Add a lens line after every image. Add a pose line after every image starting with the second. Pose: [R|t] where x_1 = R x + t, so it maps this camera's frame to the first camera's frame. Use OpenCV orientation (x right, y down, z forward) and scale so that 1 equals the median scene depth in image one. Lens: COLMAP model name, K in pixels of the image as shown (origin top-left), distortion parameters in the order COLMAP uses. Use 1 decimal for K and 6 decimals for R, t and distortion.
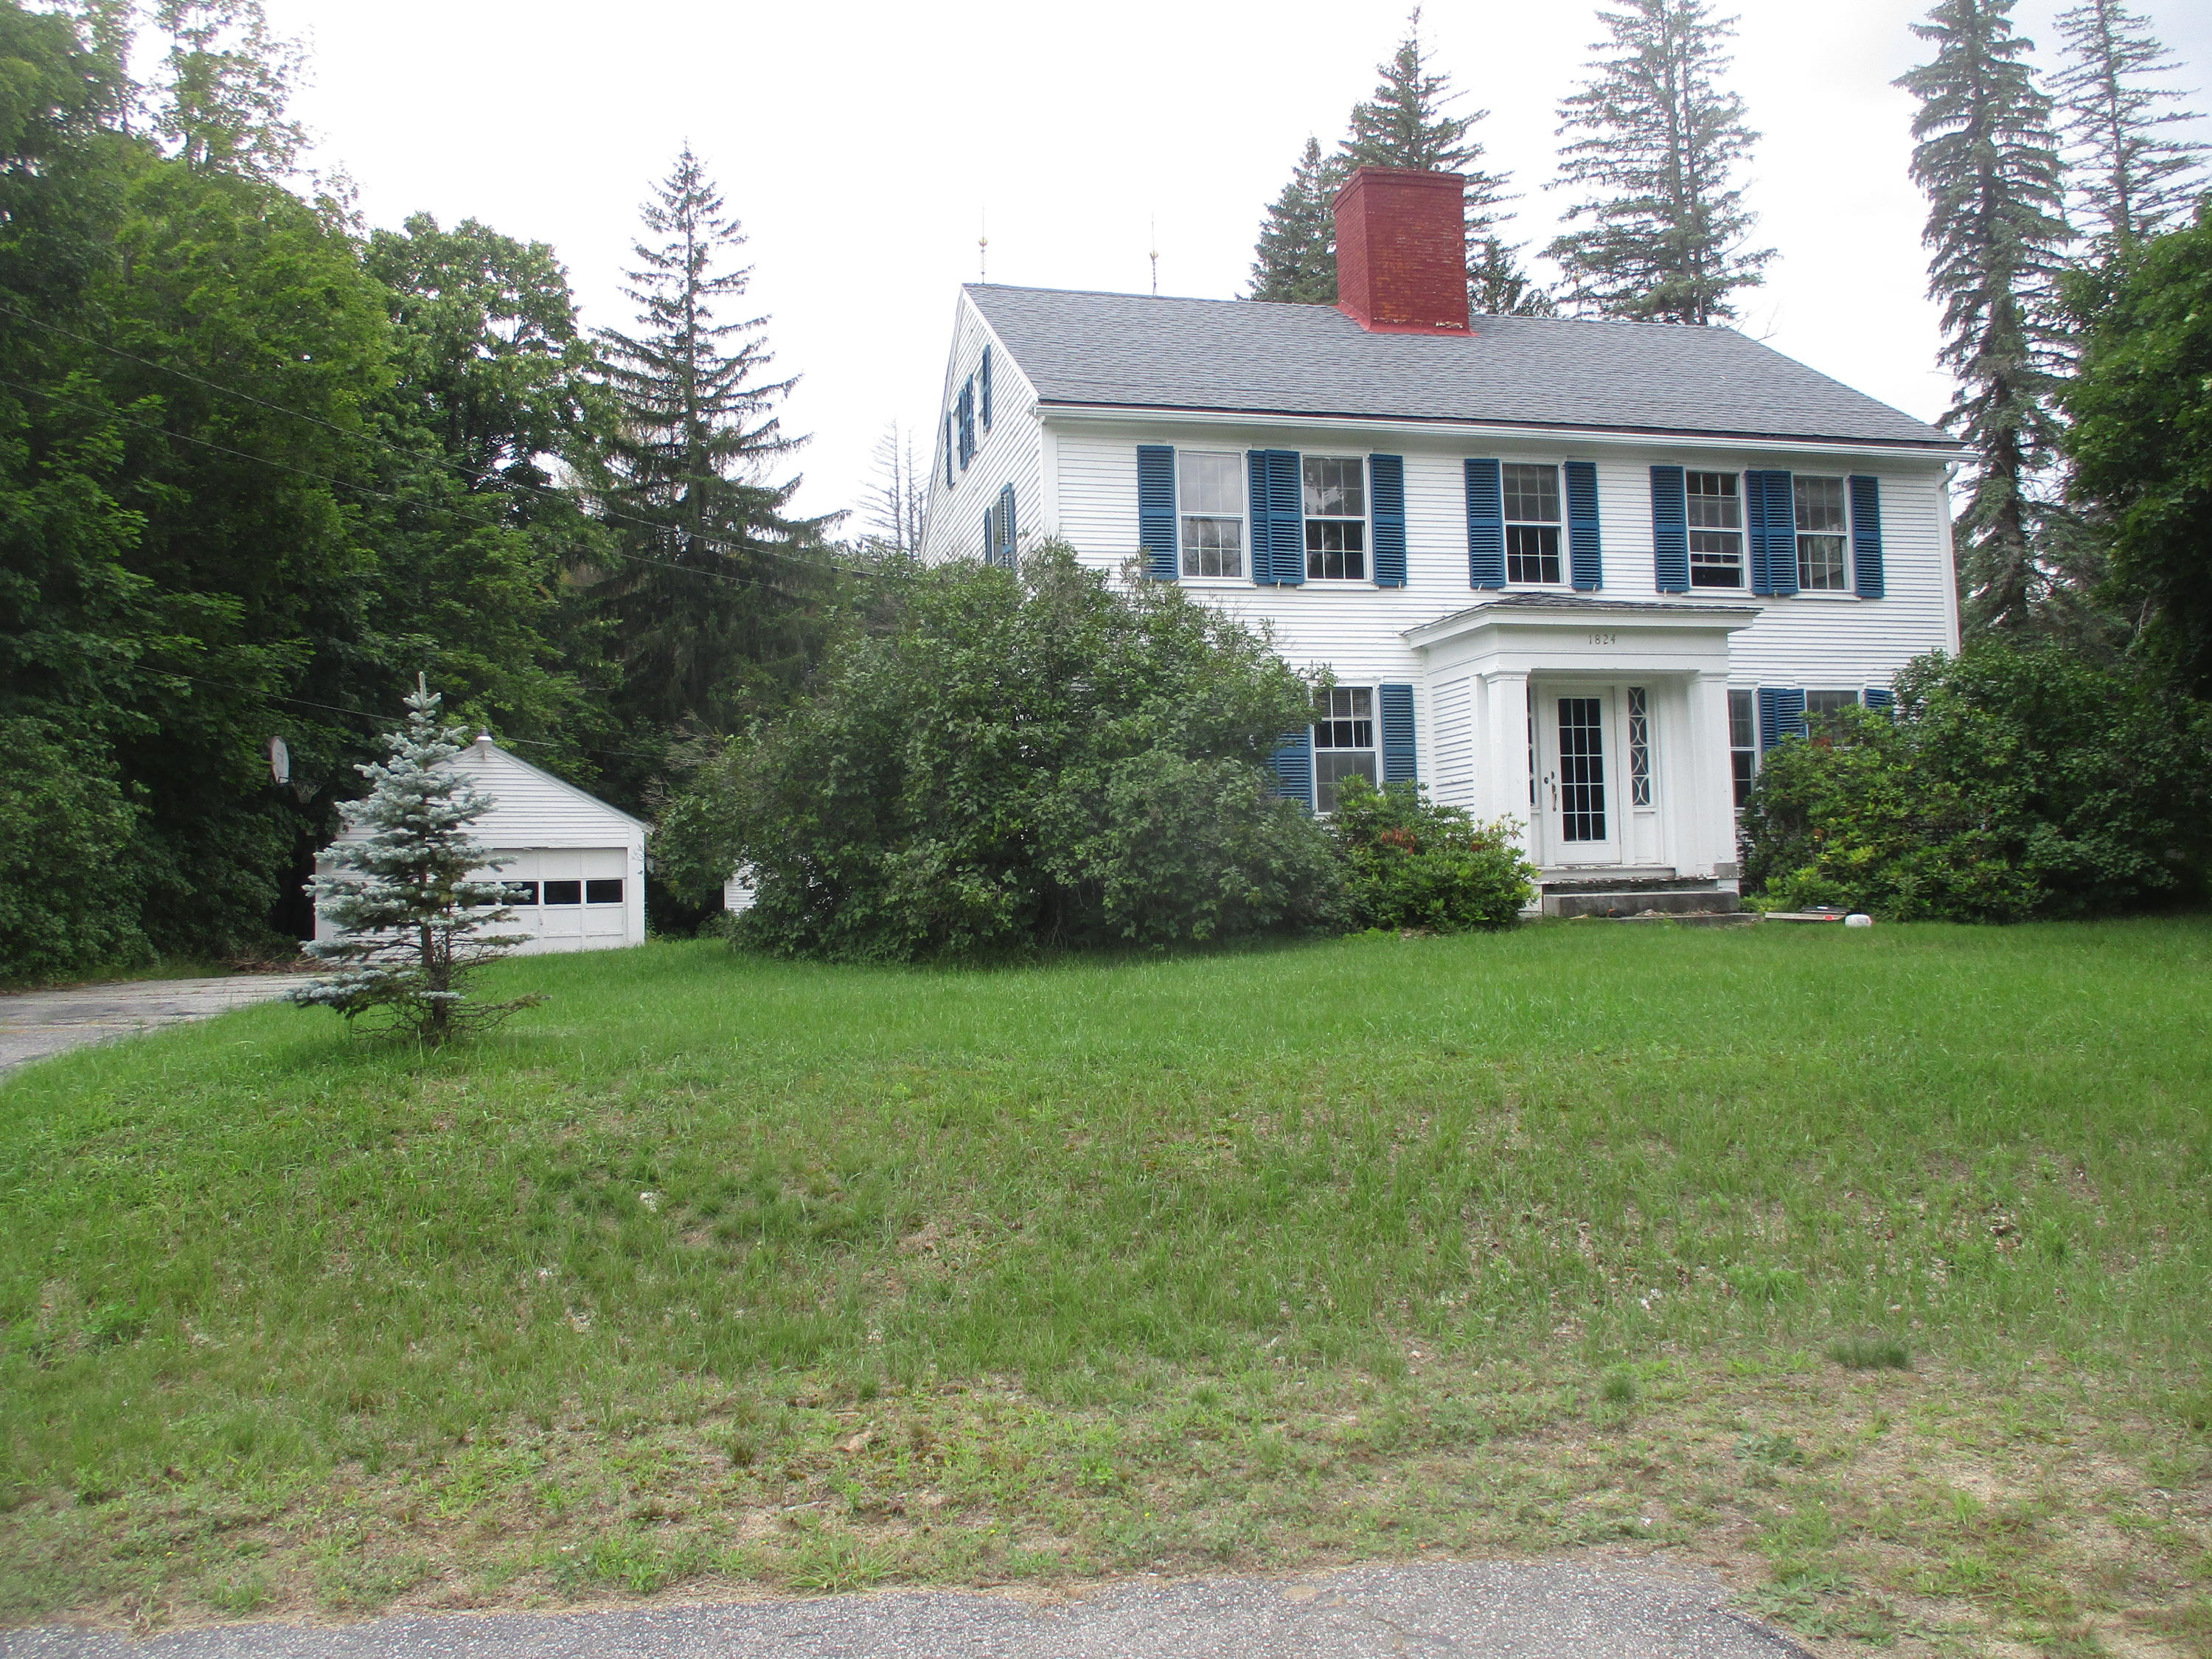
lens RADIAL K [[1846.4, 0, 1108.2], [0, 1846.4, 834.0], [0, 0, 1]] dist [-0.018969, -0.002551]
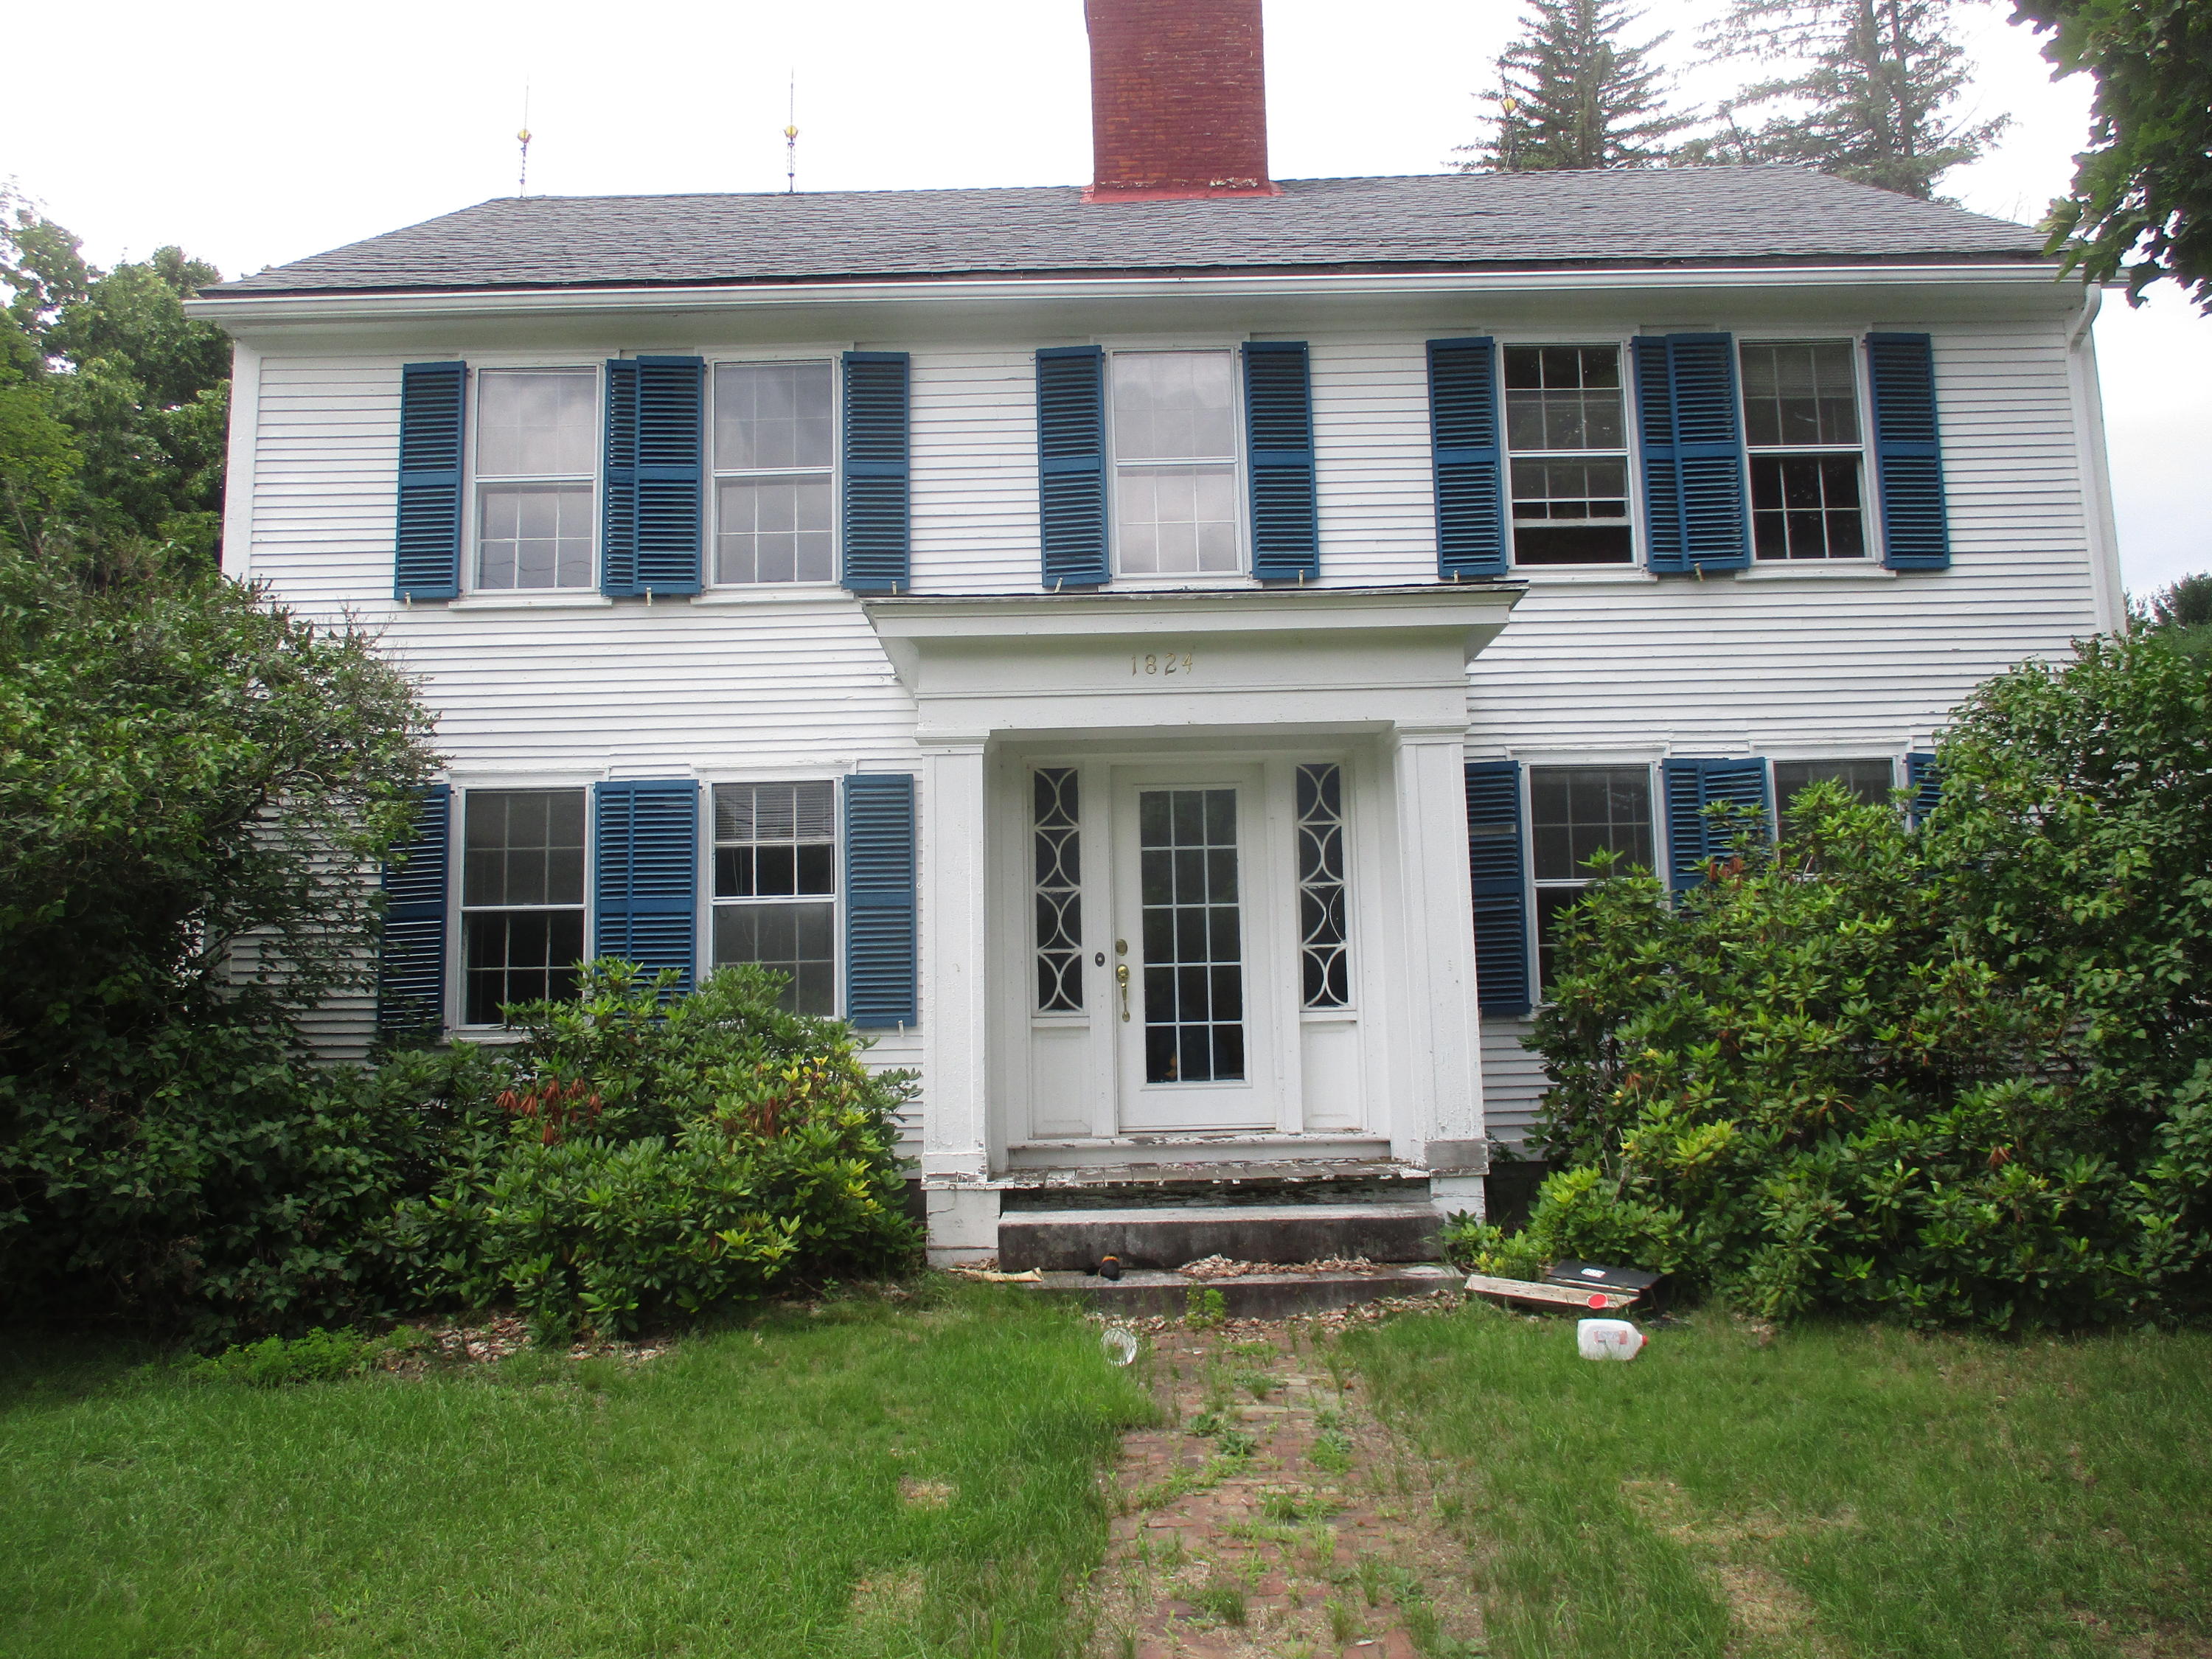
lens RADIAL K [[1846.4, 0, 1102.6], [0, 1846.4, 821.6], [0, 0, 1]] dist [-0.018969, -0.002551]
pose [[0.968146, -0.025585, -0.249077, 0.353887], [0.007825, 0.997371, -0.072036, -0.029626], [0.250265, 0.067792, 0.965801, 0.515664]]
